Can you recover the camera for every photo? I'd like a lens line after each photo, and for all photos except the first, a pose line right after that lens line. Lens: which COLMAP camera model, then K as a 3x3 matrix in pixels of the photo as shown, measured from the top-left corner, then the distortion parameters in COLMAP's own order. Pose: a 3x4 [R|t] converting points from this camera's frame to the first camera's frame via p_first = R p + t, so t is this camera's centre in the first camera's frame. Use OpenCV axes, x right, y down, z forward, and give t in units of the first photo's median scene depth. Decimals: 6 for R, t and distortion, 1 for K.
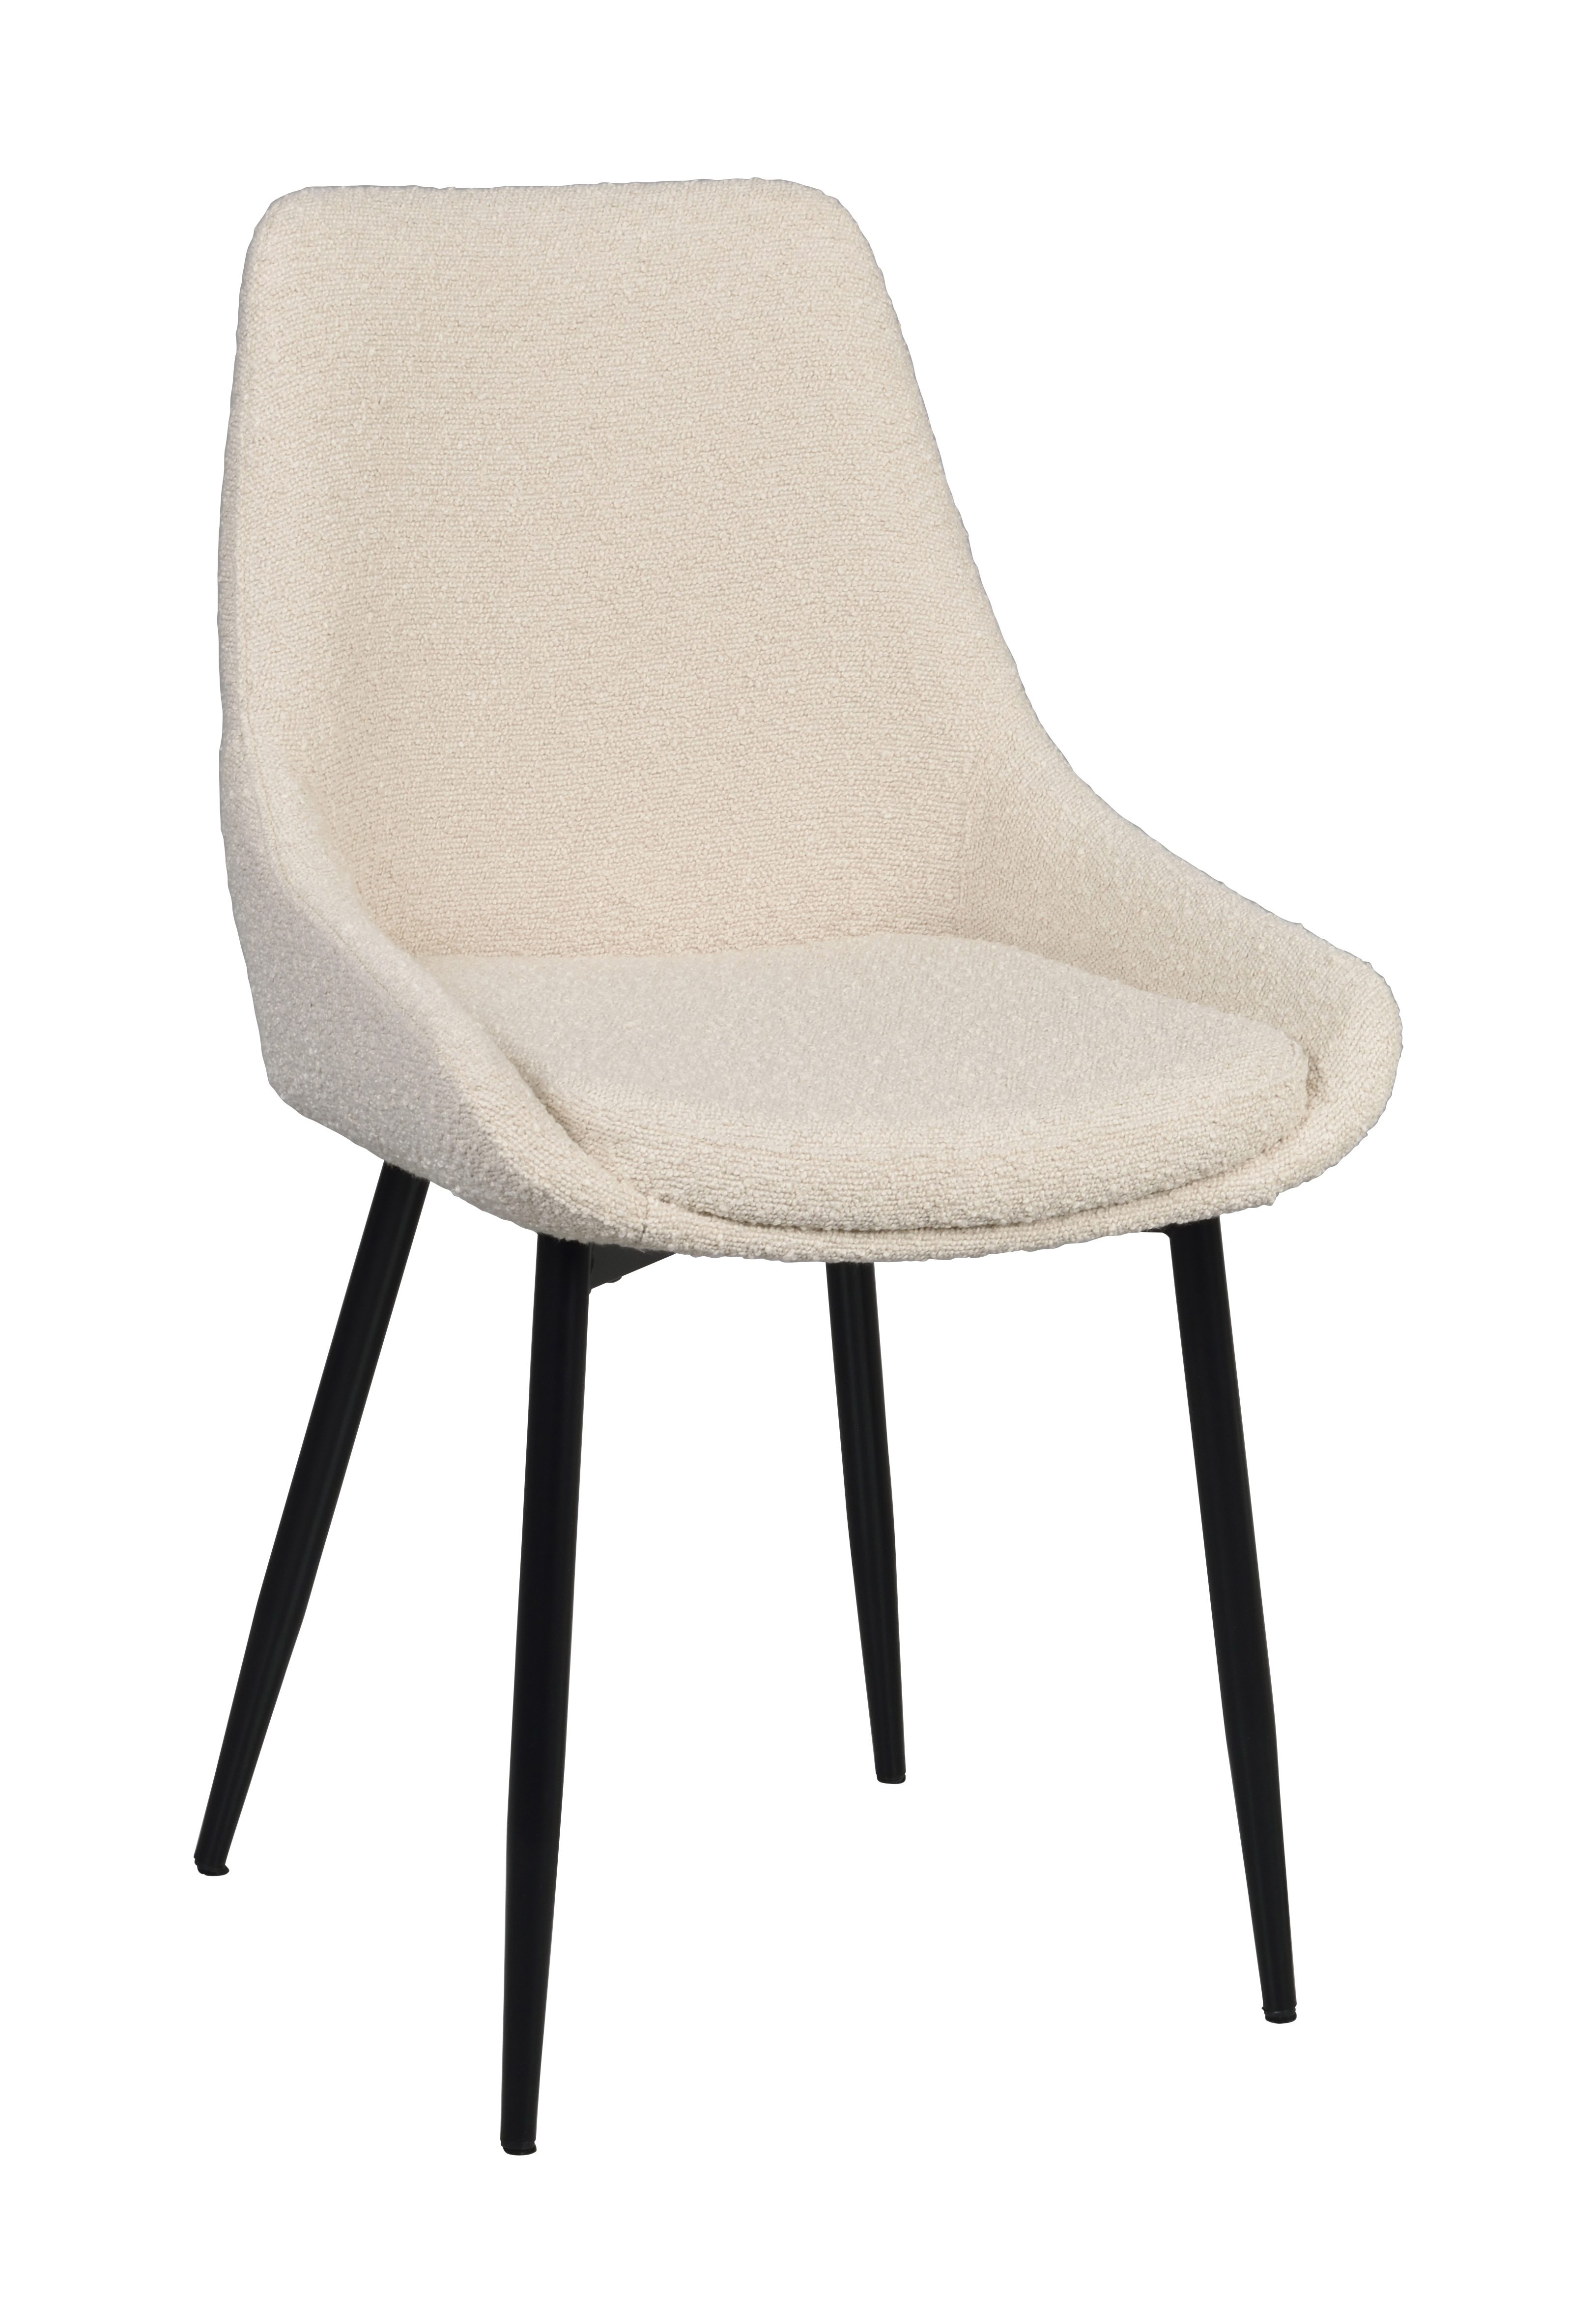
lens RADIAL K [[5100.9, 0, 798.0], [0, 5100.9, 1136.7], [0, 0, 1]] dist [-0.097559, 0.000000]
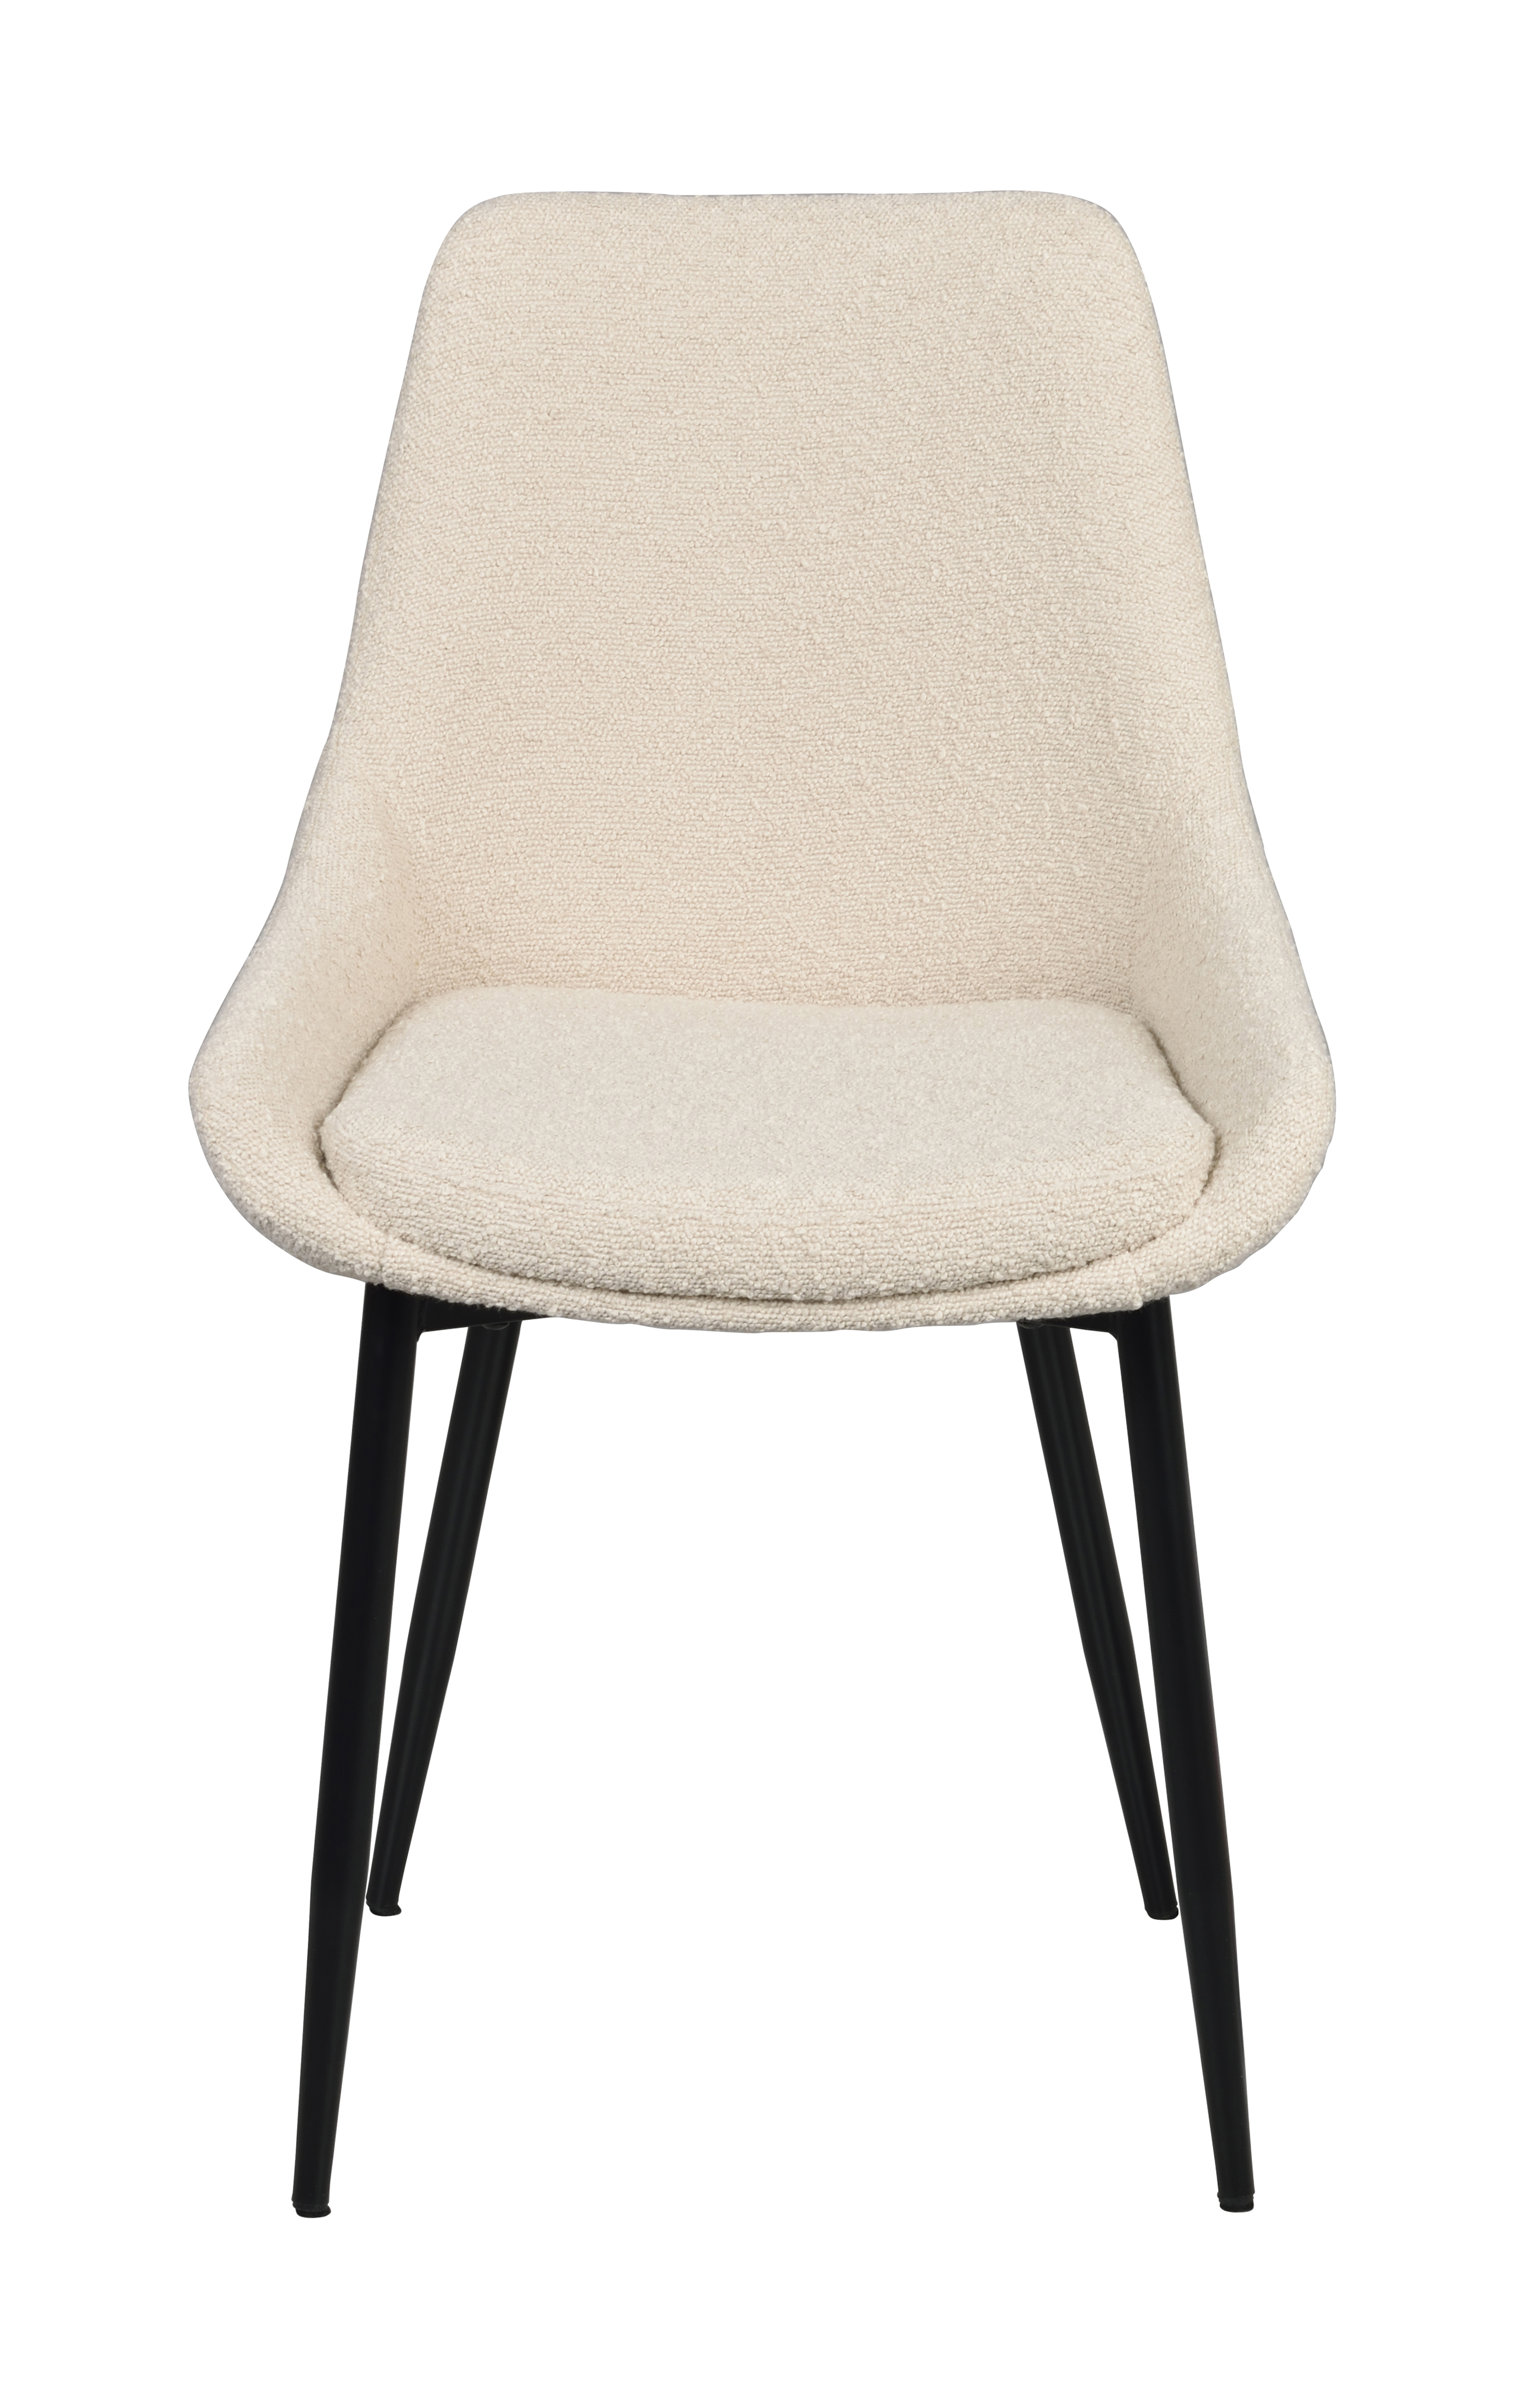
lens RADIAL K [[5303.4, 0, 769.4], [0, 5303.4, 1213.5], [0, 0, 1]] dist [-0.108851, 0.000000]
pose [[0.929734, 0.082470, -0.358878, 0.322403], [-0.083102, 0.996447, 0.013693, -0.009643], [0.358732, 0.017093, 0.933284, 0.076692]]
